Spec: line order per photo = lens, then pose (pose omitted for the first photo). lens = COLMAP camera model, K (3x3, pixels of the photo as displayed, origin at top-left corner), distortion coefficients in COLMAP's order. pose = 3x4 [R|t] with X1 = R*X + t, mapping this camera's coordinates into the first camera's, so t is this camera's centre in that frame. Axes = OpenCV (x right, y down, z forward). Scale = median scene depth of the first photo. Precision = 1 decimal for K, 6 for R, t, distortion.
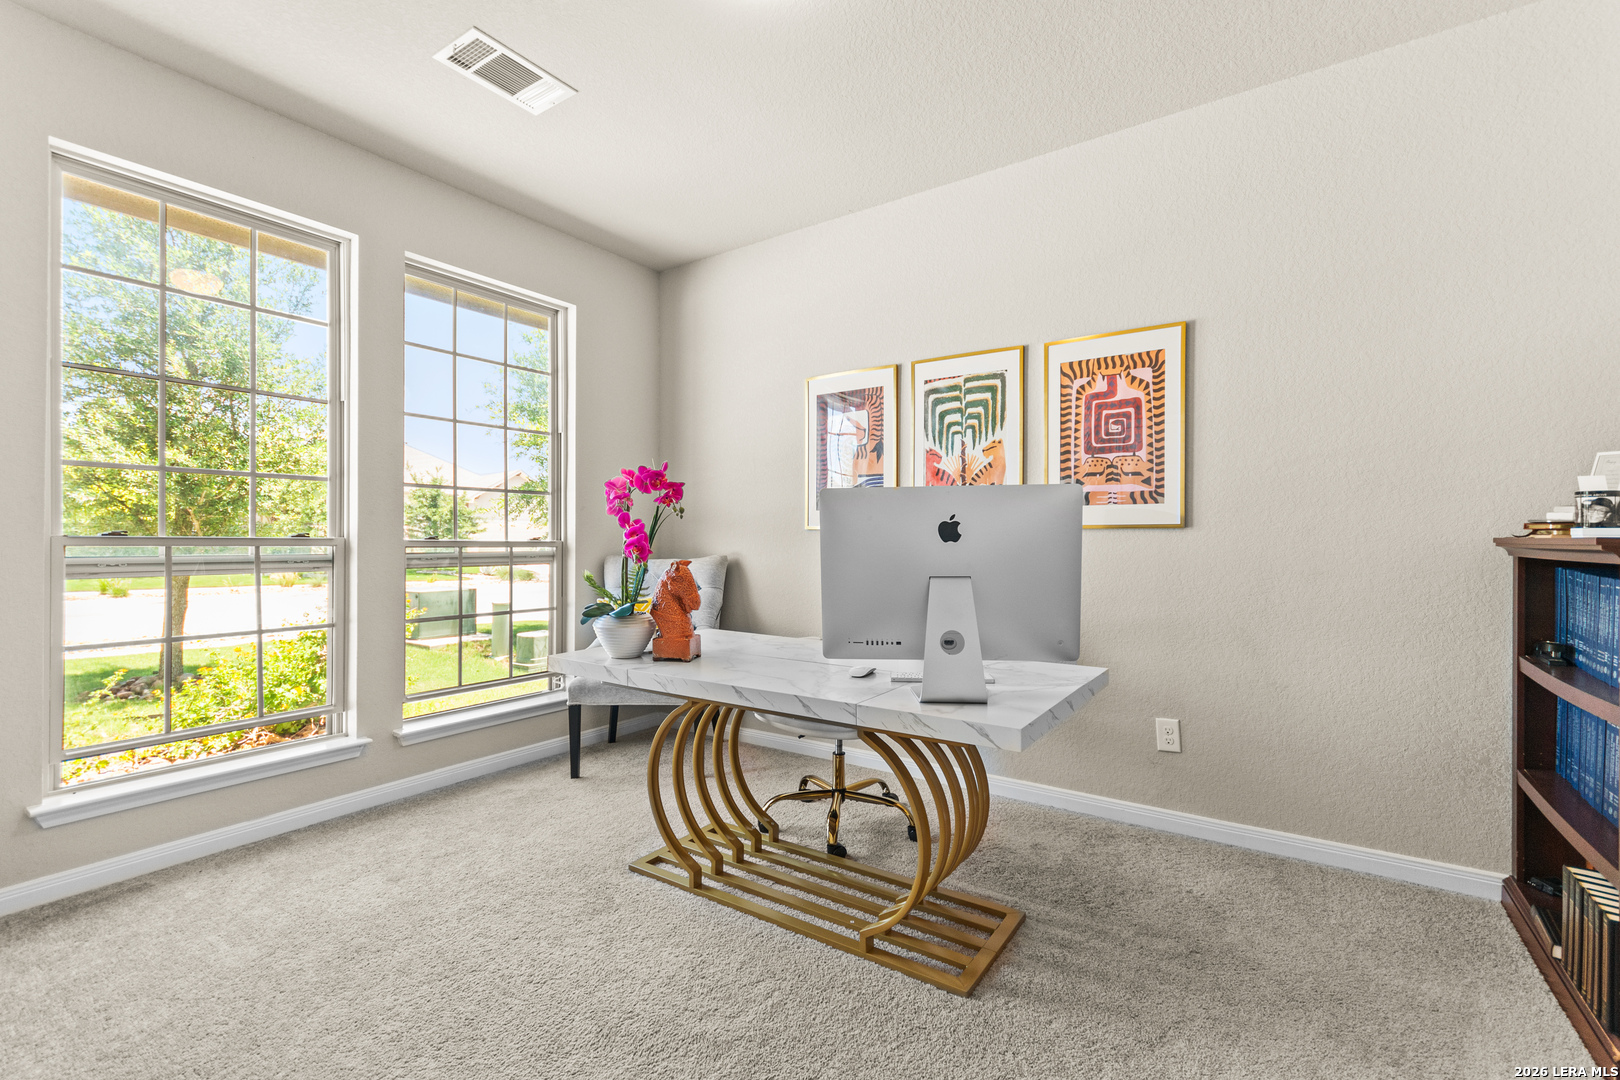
lens RADIAL K [[721.1, 0, 803.7], [0, 721.1, 543.4], [0, 0, 1]] dist [0.001513, -0.000119]
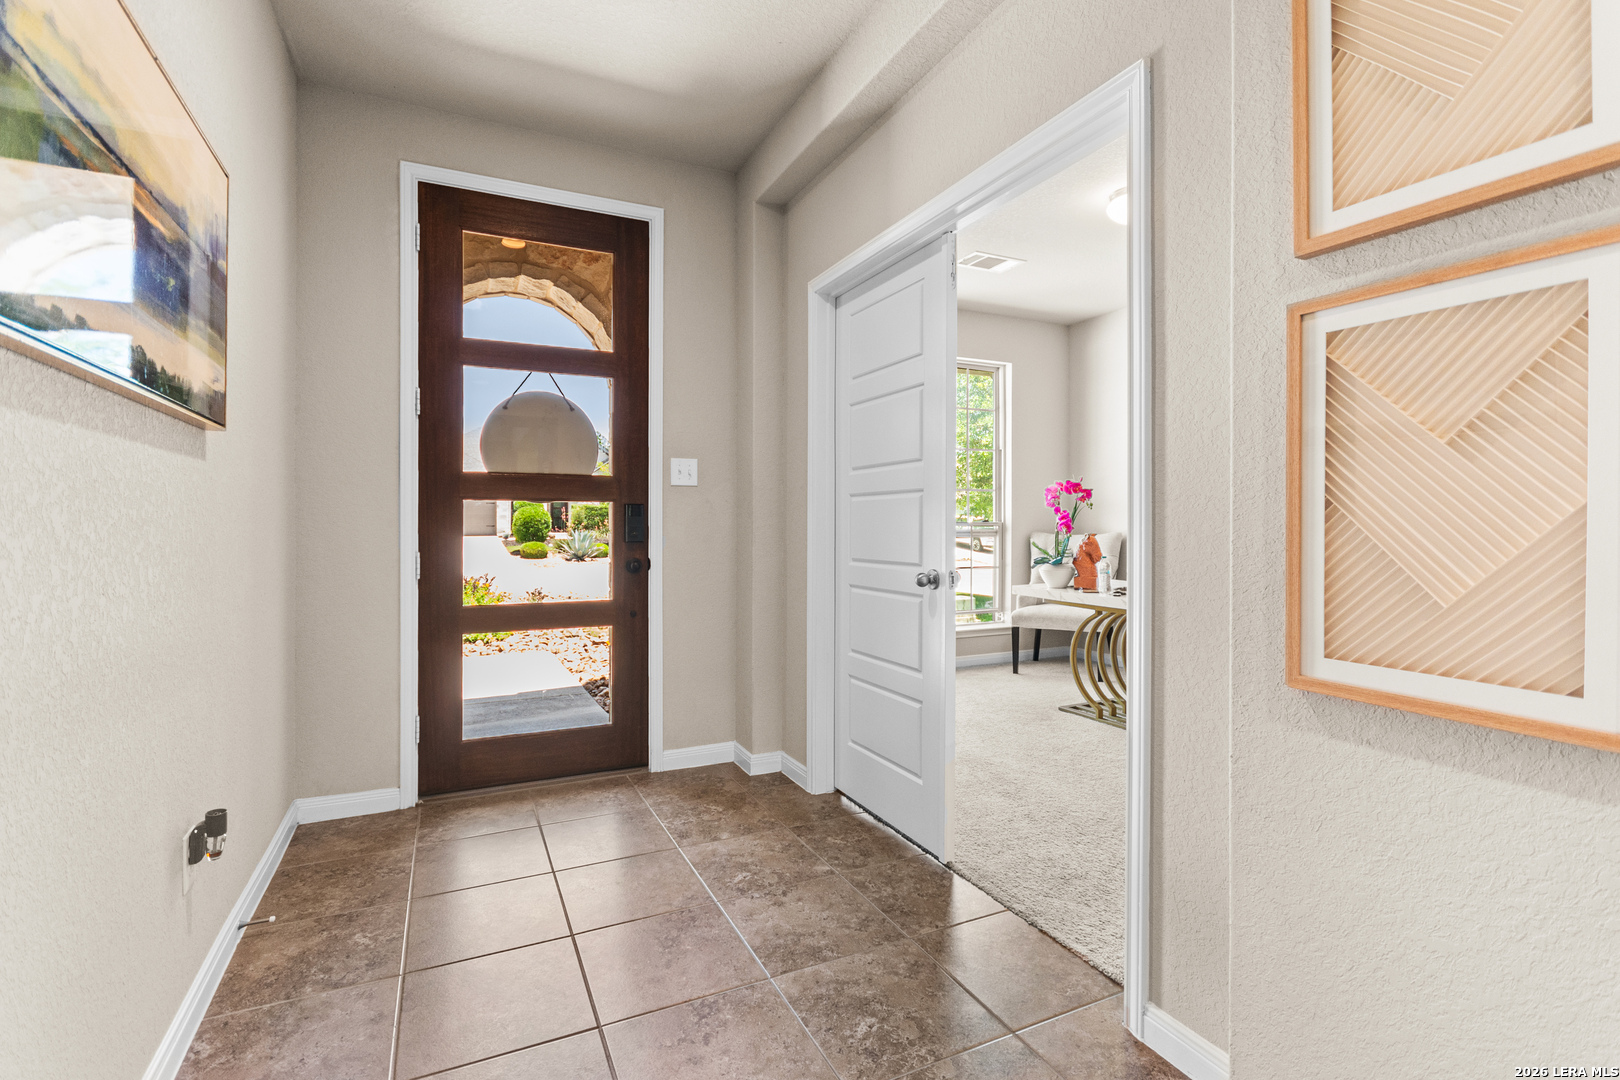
lens RADIAL K [[743.7, 0, 802.1], [0, 743.7, 525.1], [0, 0, 1]] dist [0.000633, 0.000013]
pose [[0.867276, 0.002643, -0.497820, 0.118629], [-0.003172, 0.999995, -0.000217, 0.006382], [0.497817, 0.001767, 0.867280, -0.896720]]
